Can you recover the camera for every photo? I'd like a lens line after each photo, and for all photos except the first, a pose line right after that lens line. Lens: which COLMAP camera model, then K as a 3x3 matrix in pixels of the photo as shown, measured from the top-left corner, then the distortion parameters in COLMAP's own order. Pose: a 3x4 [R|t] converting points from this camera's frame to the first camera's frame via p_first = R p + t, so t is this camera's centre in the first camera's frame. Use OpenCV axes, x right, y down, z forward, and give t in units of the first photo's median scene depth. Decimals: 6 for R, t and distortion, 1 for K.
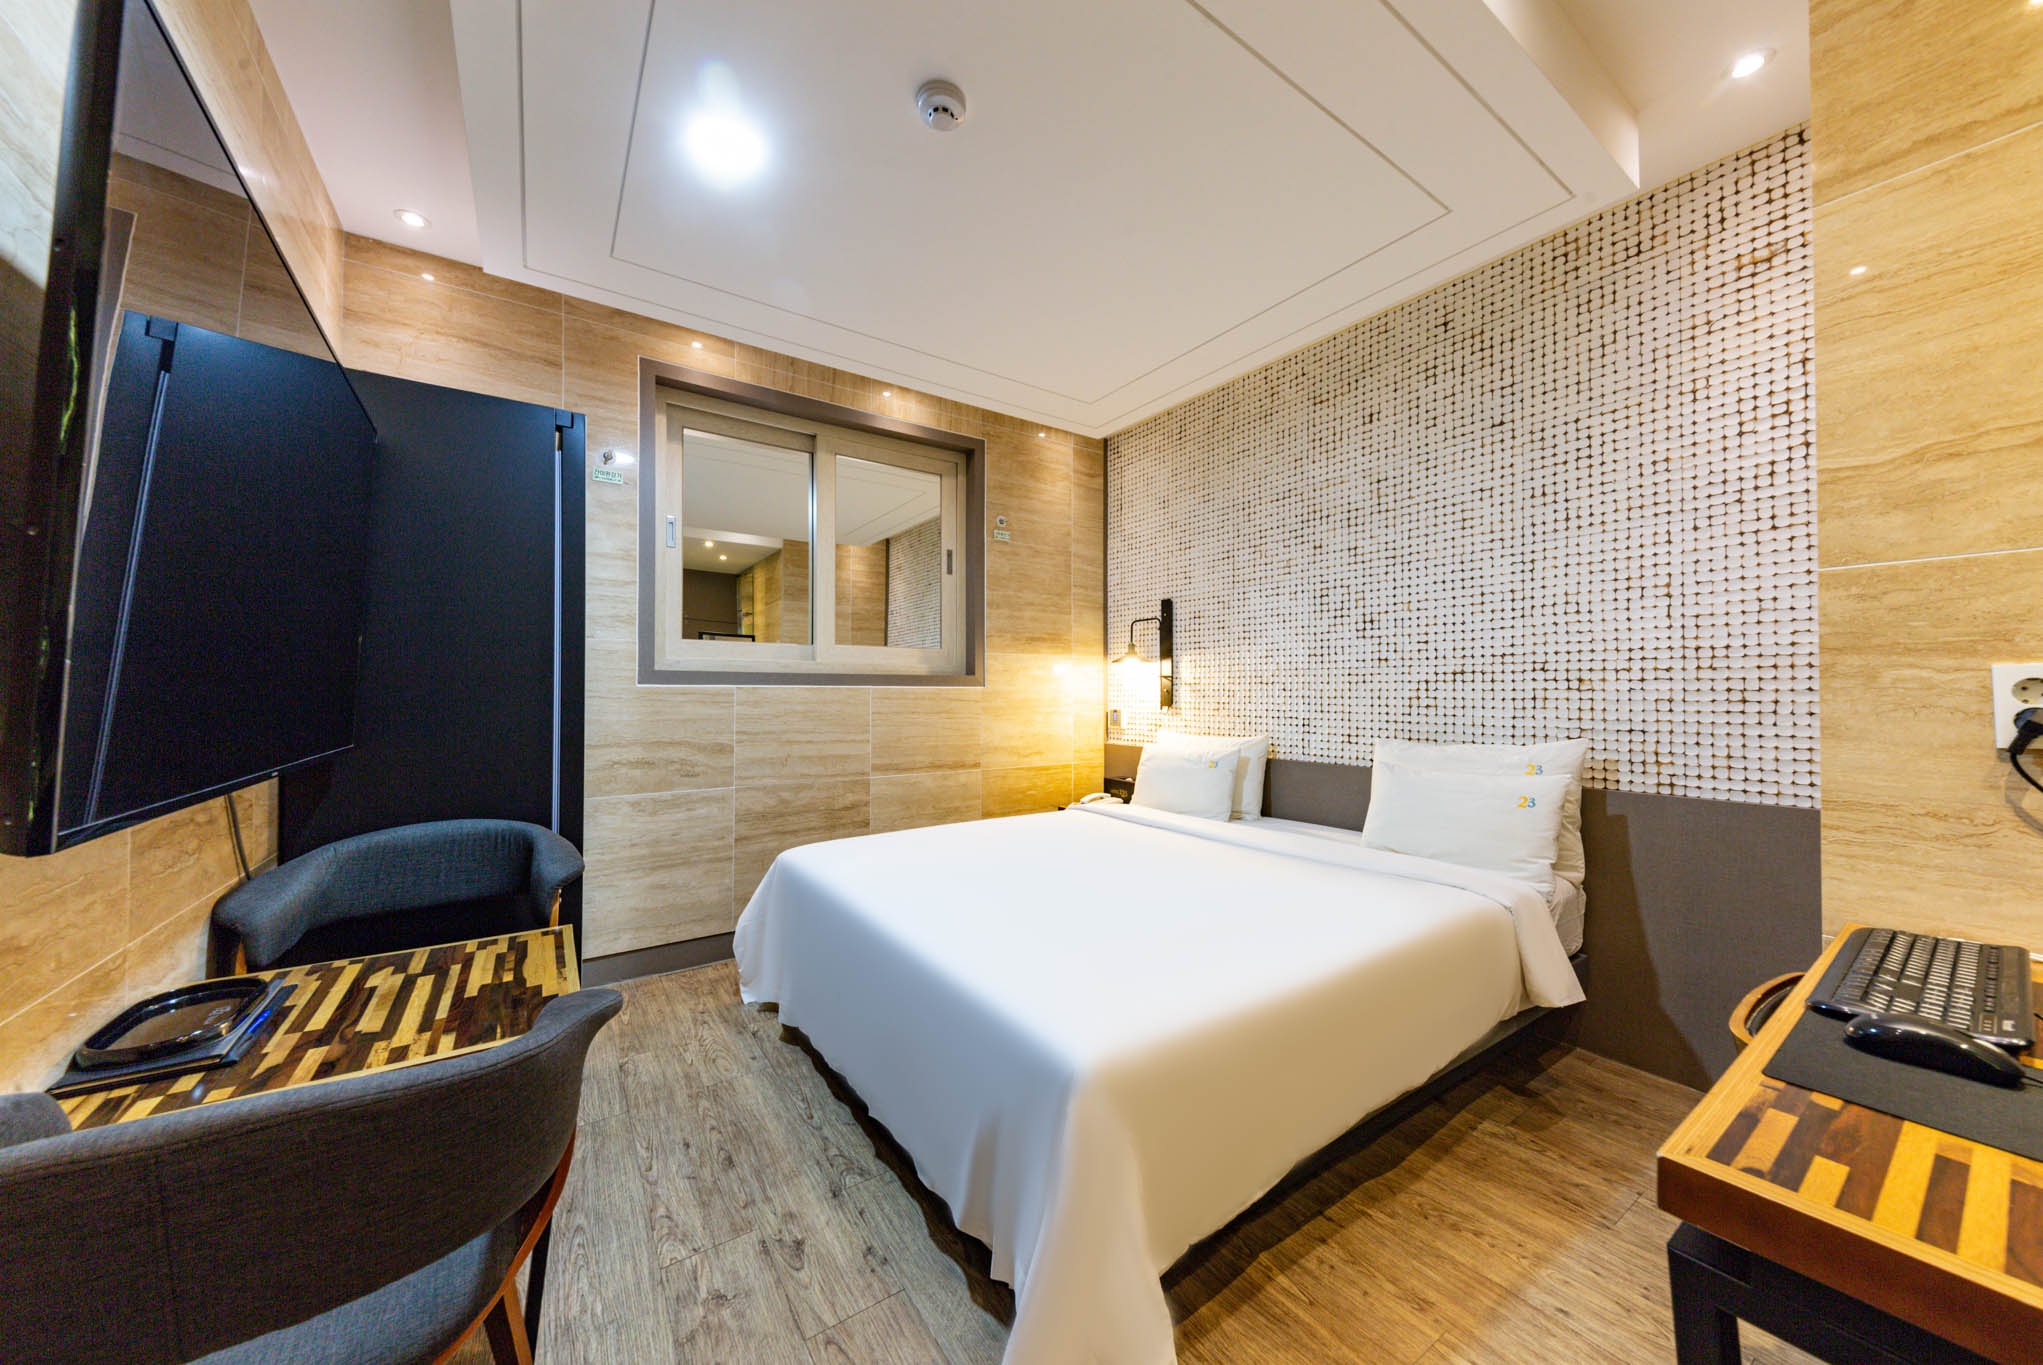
lens RADIAL K [[706.6, 0, 1011.9], [0, 706.6, 679.6], [0, 0, 1]] dist [0.016084, -0.002596]
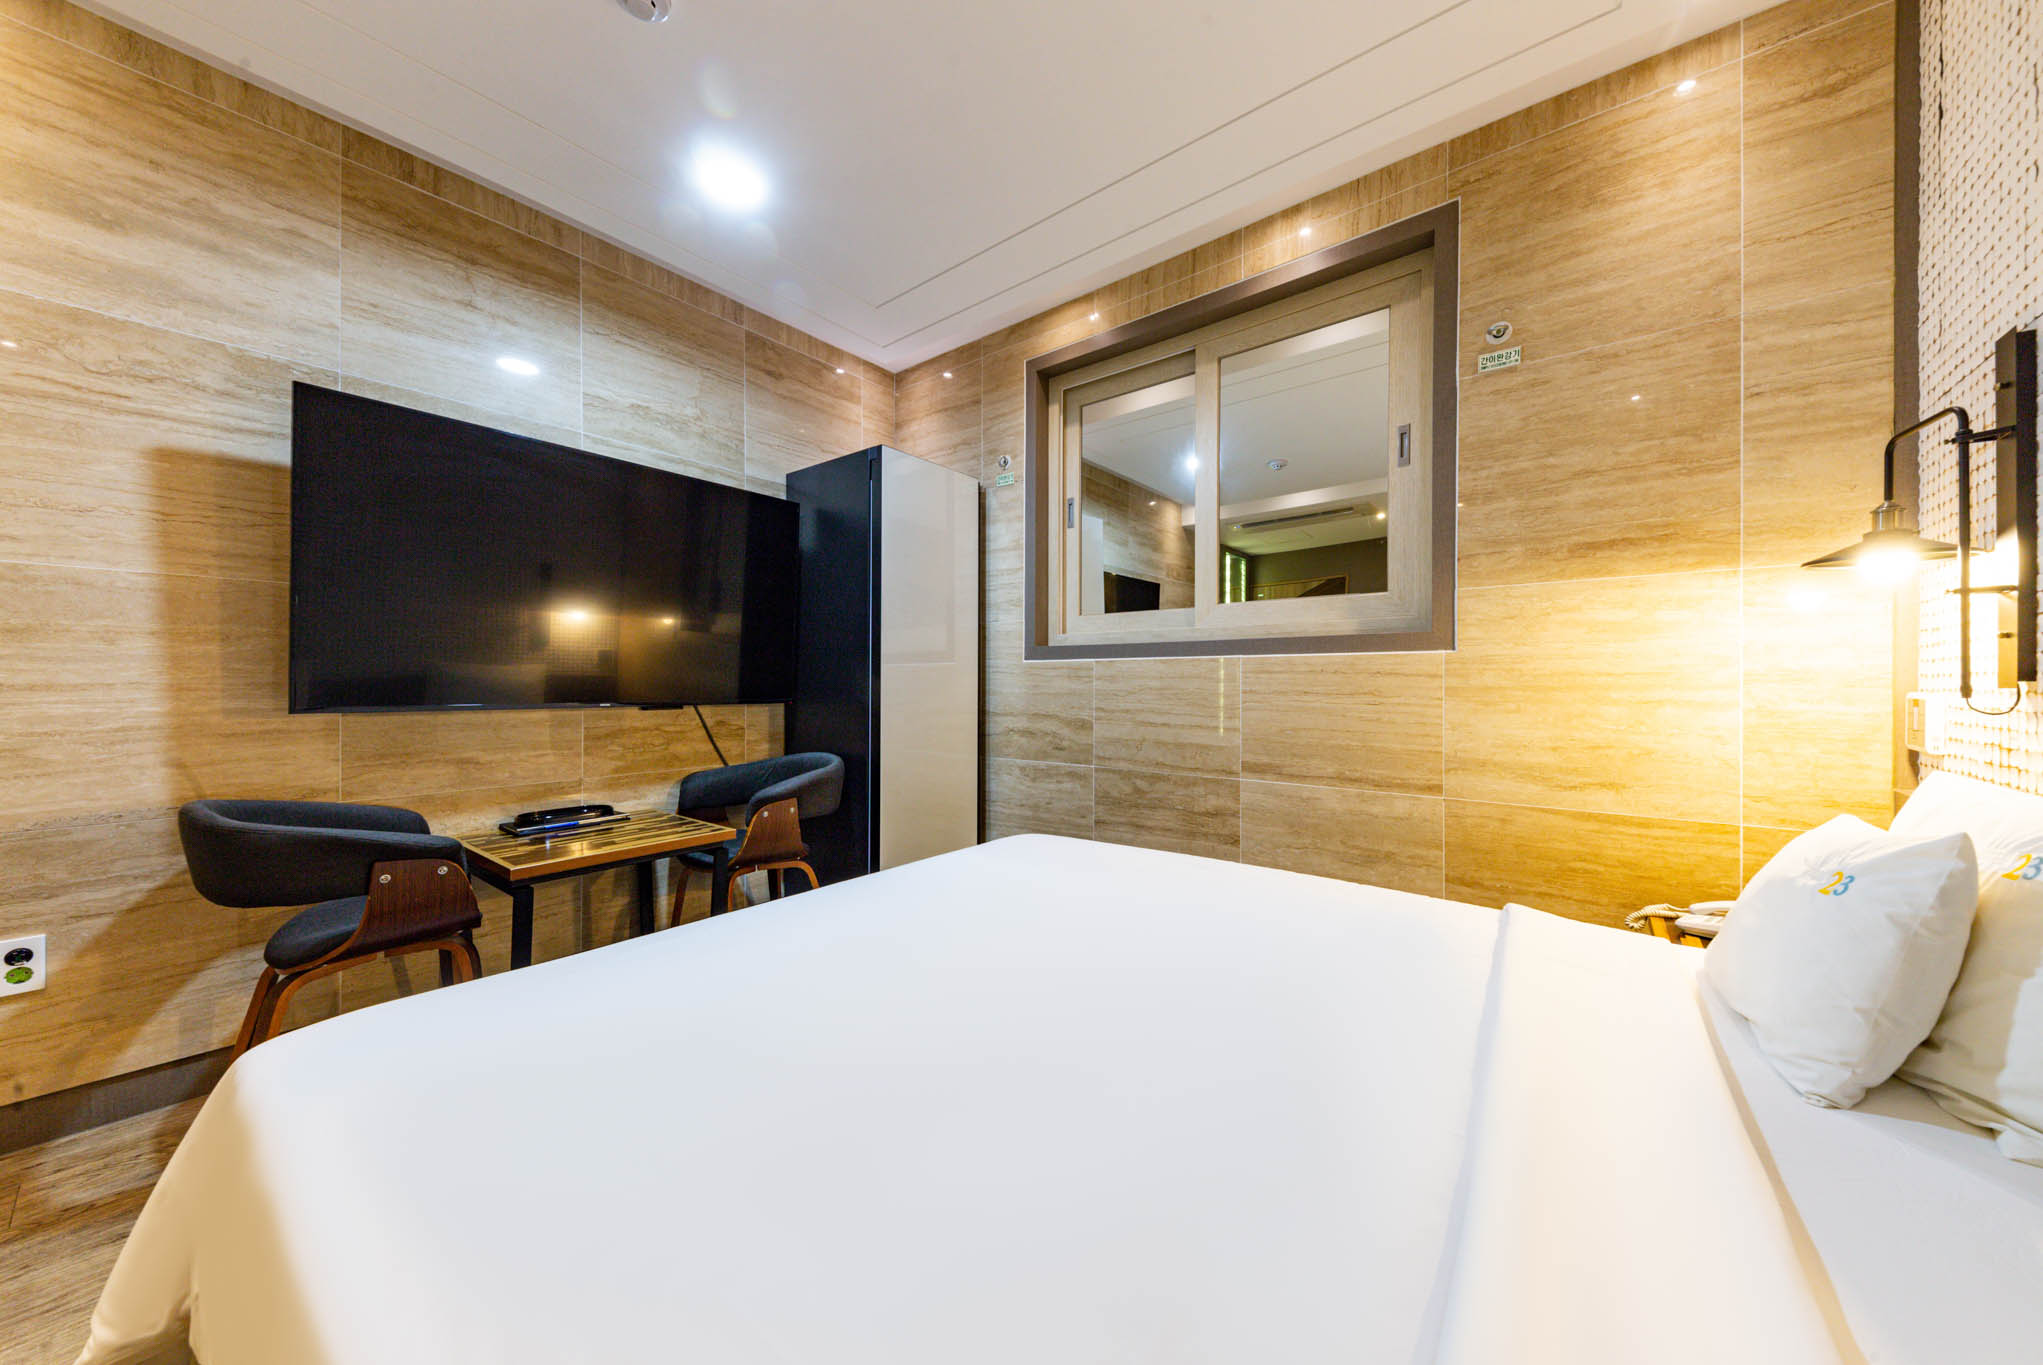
lens RADIAL K [[706.6, 0, 1011.7], [0, 706.6, 680.0], [0, 0, 1]] dist [0.016084, -0.002596]
pose [[0.291431, -0.002225, -0.956589, 0.521995], [0.019510, 0.999803, 0.003618, 0.032979], [0.956393, -0.019717, 0.291417, 0.668878]]
